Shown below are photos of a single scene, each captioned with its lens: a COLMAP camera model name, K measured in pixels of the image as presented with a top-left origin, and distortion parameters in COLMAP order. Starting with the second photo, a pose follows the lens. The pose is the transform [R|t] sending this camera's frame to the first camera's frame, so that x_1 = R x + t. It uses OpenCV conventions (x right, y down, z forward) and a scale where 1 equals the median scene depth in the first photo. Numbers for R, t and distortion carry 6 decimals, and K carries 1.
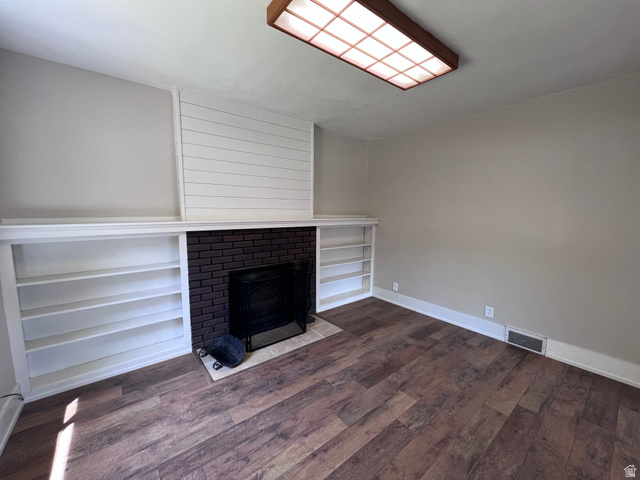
lens RADIAL K [[256.1, 0, 320.0], [0, 256.1, 240.0], [0, 0, 1]] dist [0.000656, 0.000029]
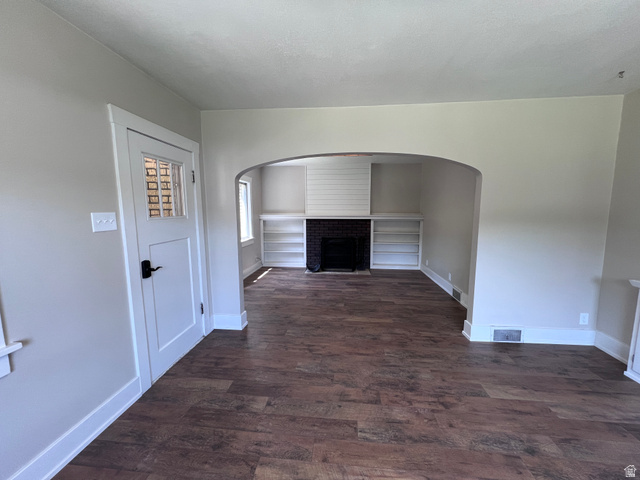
lens RADIAL K [[256.1, 0, 320.0], [0, 256.1, 240.0], [0, 0, 1]] dist [0.000656, 0.000029]
pose [[0.718613, 0.074540, -0.691404, 1.329699], [-0.076108, 0.996696, 0.028350, 0.091271], [0.691233, 0.032248, 0.721912, -0.733472]]
